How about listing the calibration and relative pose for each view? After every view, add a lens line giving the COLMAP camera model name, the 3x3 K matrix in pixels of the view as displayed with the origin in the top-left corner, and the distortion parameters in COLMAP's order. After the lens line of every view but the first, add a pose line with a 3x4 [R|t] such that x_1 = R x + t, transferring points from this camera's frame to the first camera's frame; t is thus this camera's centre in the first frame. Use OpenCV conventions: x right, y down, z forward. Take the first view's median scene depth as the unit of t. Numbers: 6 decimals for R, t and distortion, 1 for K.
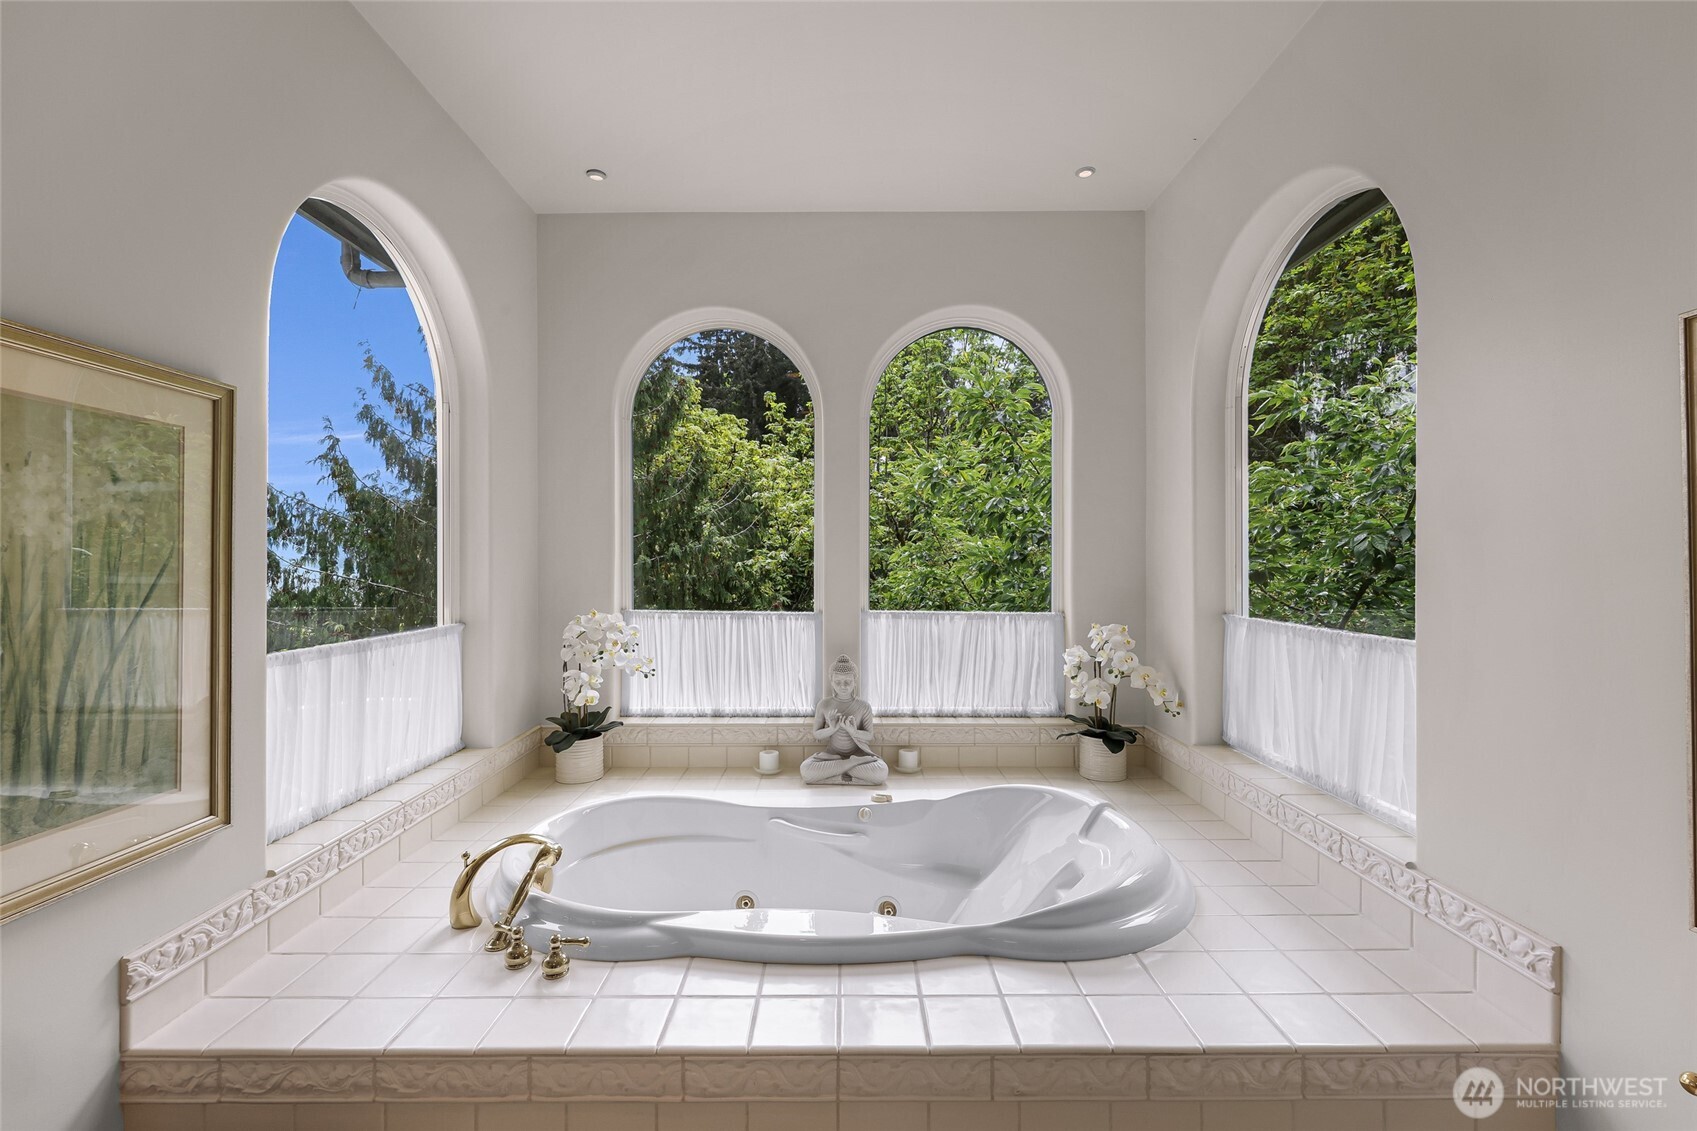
lens RADIAL K [[762.3, 0, 848.5], [0, 762.3, 565.5], [0, 0, 1]] dist [0.034561, 0.000093]
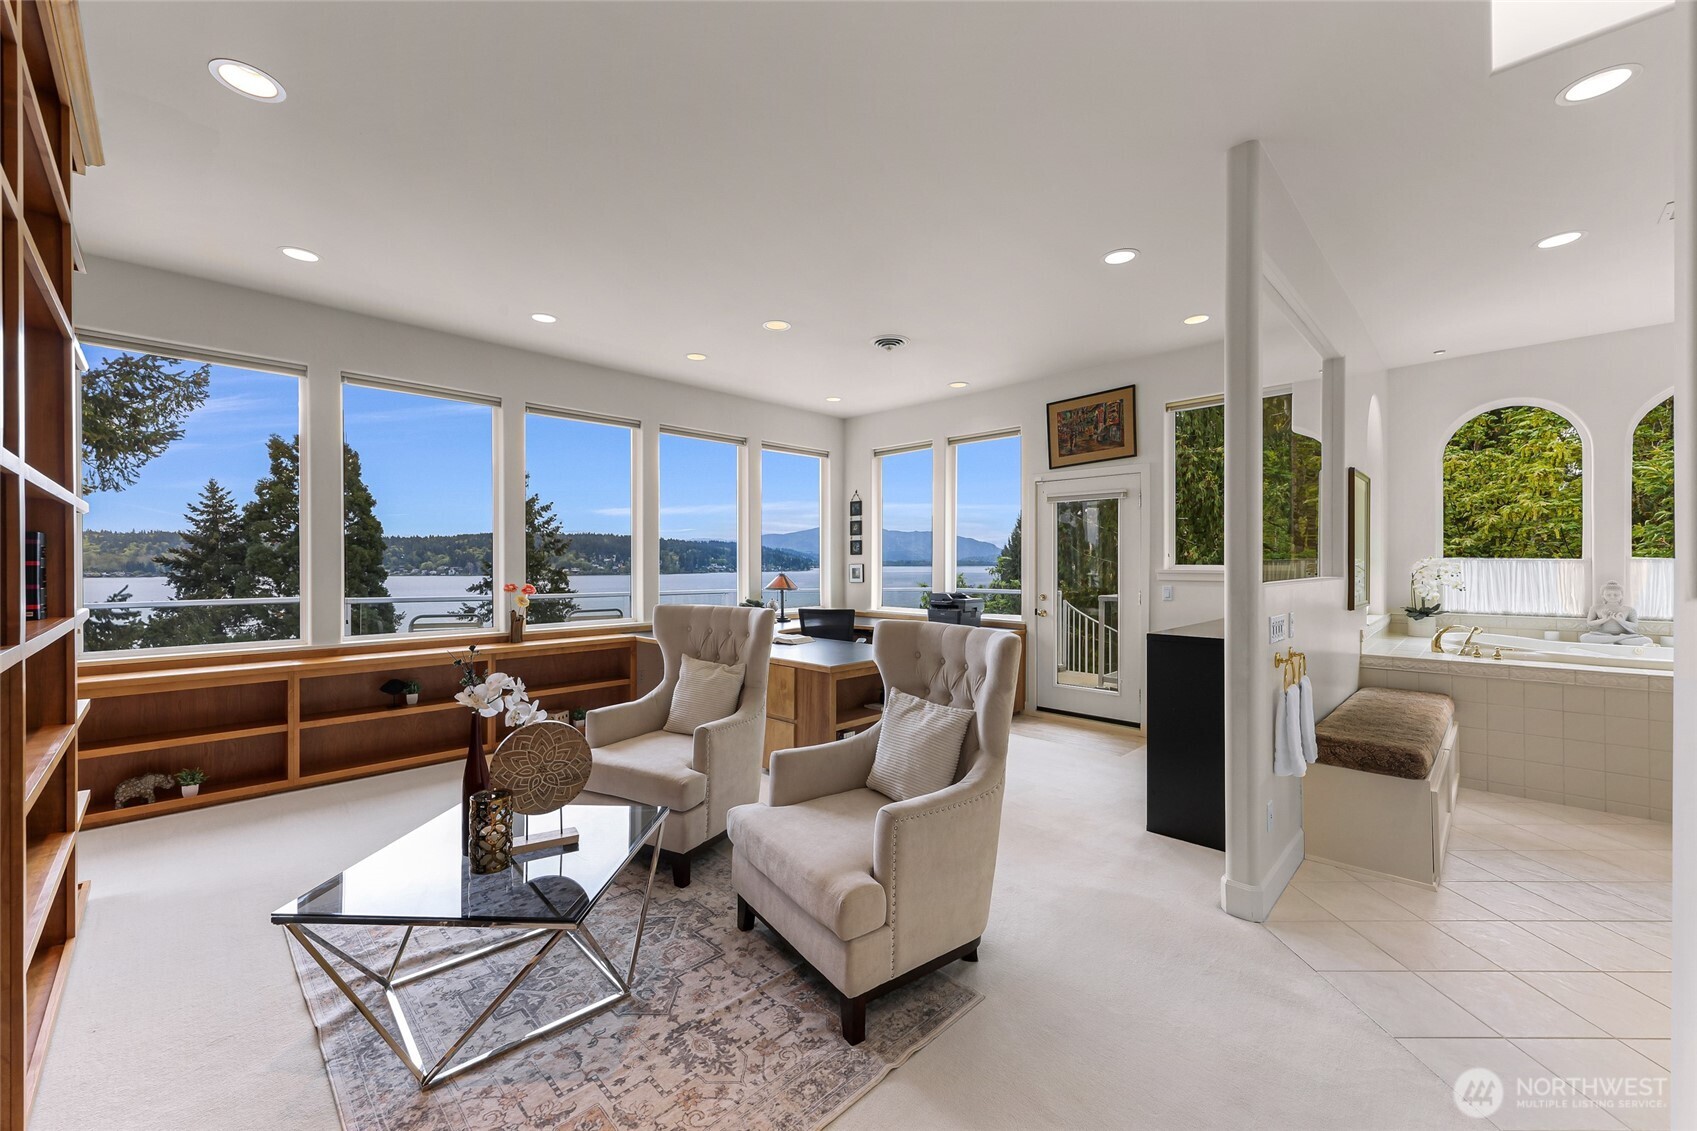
lens RADIAL K [[661.1, 0, 843.1], [0, 661.1, 563.7], [0, 0, 1]] dist [0.005334, 0.000139]
pose [[0.708039, -0.003239, -0.706166, -0.183238], [0.001810, 0.999995, -0.002773, 0.077242], [0.706171, 0.000685, 0.708041, -1.421564]]
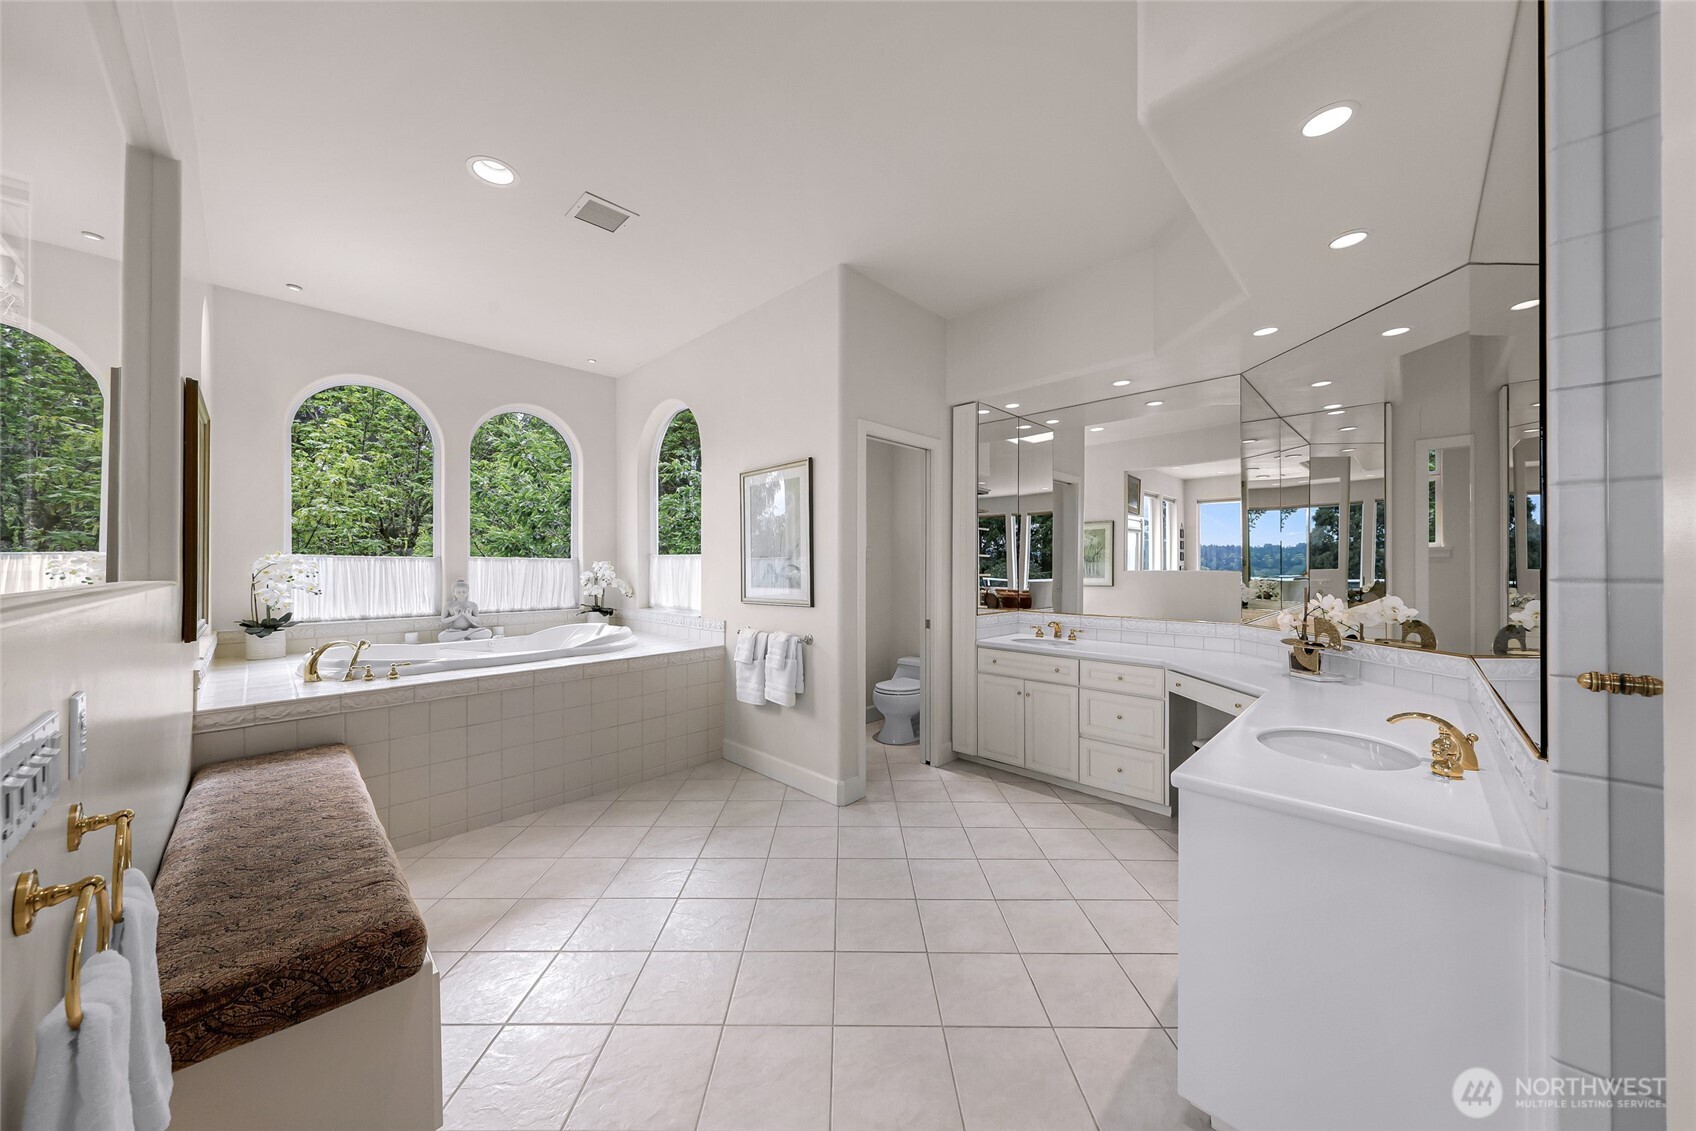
lens RADIAL K [[579.5, 0, 848.0], [0, 579.5, 565.5], [0, 0, 1]] dist [-0.000274, 0.000004]
pose [[0.704672, -0.001848, 0.709531, -0.347320], [0.003325, 0.999994, -0.000698, 0.089440], [-0.709526, 0.002851, 0.704674, -0.694198]]
